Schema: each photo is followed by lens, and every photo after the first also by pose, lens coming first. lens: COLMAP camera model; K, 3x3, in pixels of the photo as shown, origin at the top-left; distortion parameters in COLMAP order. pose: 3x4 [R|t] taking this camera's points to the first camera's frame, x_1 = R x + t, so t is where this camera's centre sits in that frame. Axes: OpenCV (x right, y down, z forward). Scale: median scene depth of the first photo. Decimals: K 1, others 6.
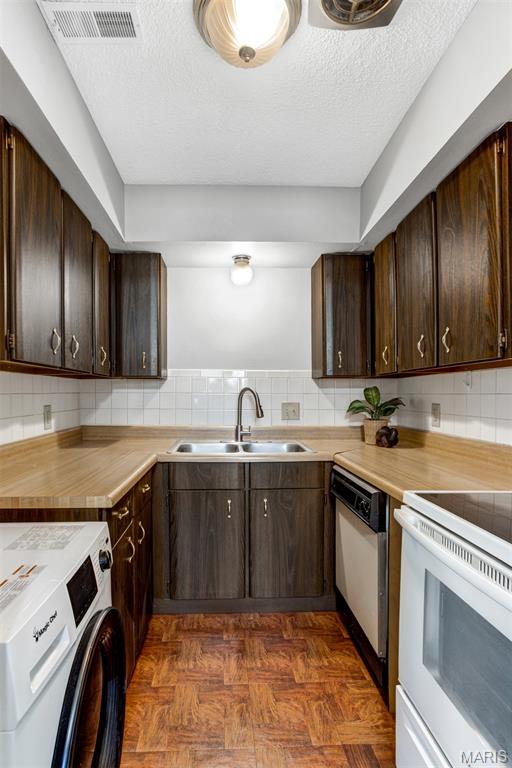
lens RADIAL K [[397.1, 0, 234.0], [0, 397.1, 398.4], [0, 0, 1]] dist [-0.054237, 0.011627]
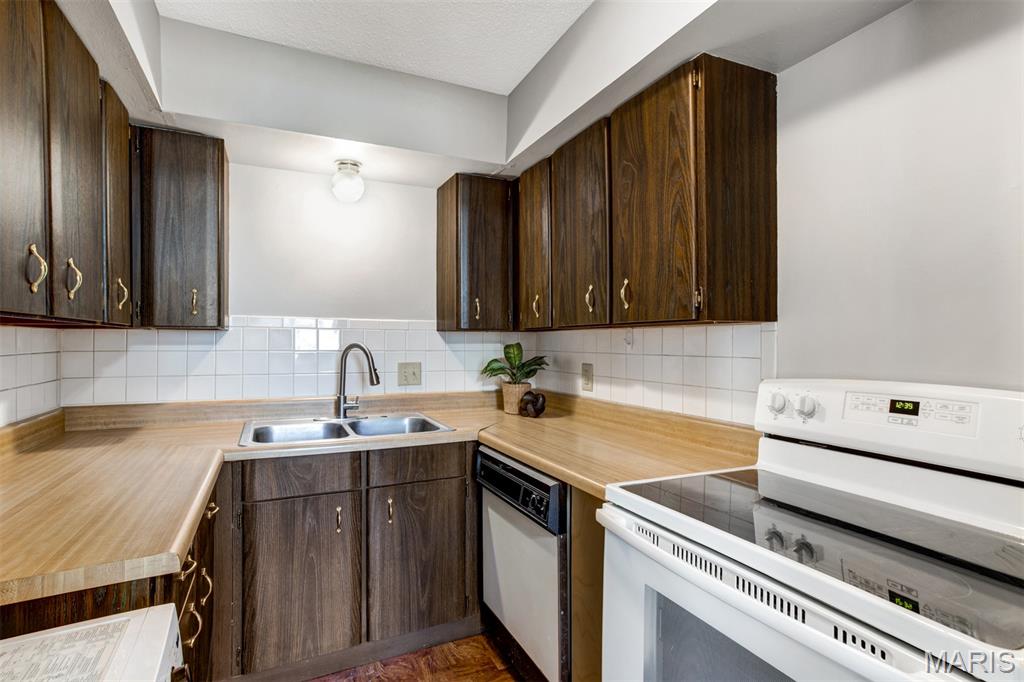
lens RADIAL K [[485.8, 0, 494.1], [0, 485.8, 337.7], [0, 0, 1]] dist [-0.026062, 0.011374]
pose [[0.919536, 0.005102, 0.392973, -0.095571], [0.001099, 0.999878, -0.015552, -0.028363], [-0.393004, 0.014733, 0.919419, 0.102626]]
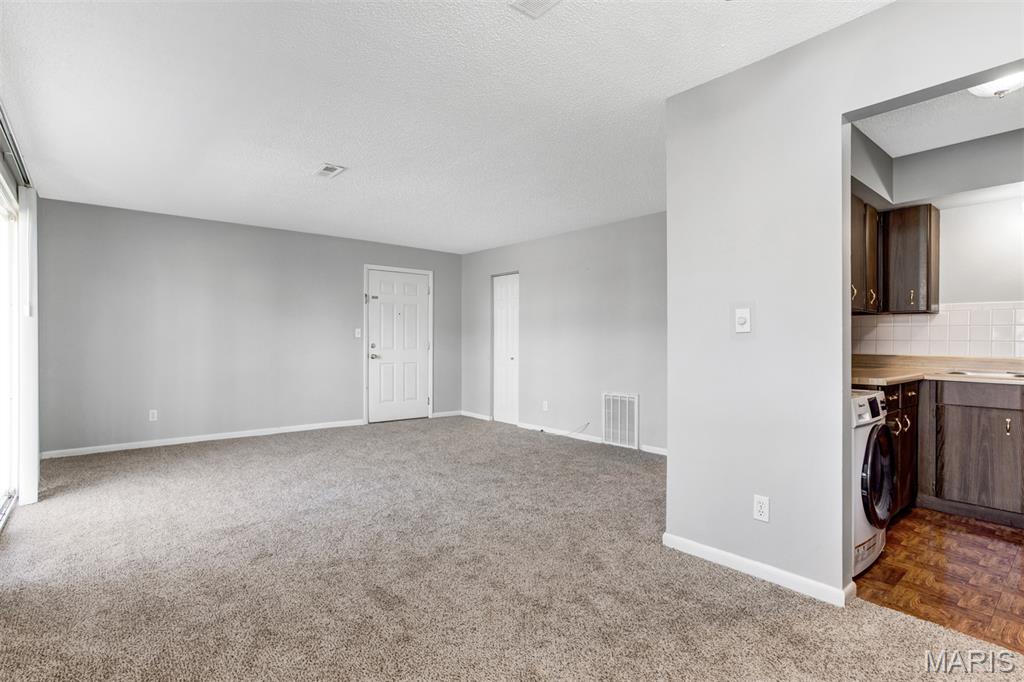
lens RADIAL K [[509.3, 0, 497.8], [0, 509.3, 336.3], [0, 0, 1]] dist [-0.028747, 0.023340]
pose [[0.611015, 0.003828, -0.791610, 0.237746], [-0.019840, 0.999748, -0.010479, 0.066268], [0.791370, 0.022108, 0.610937, -1.010109]]
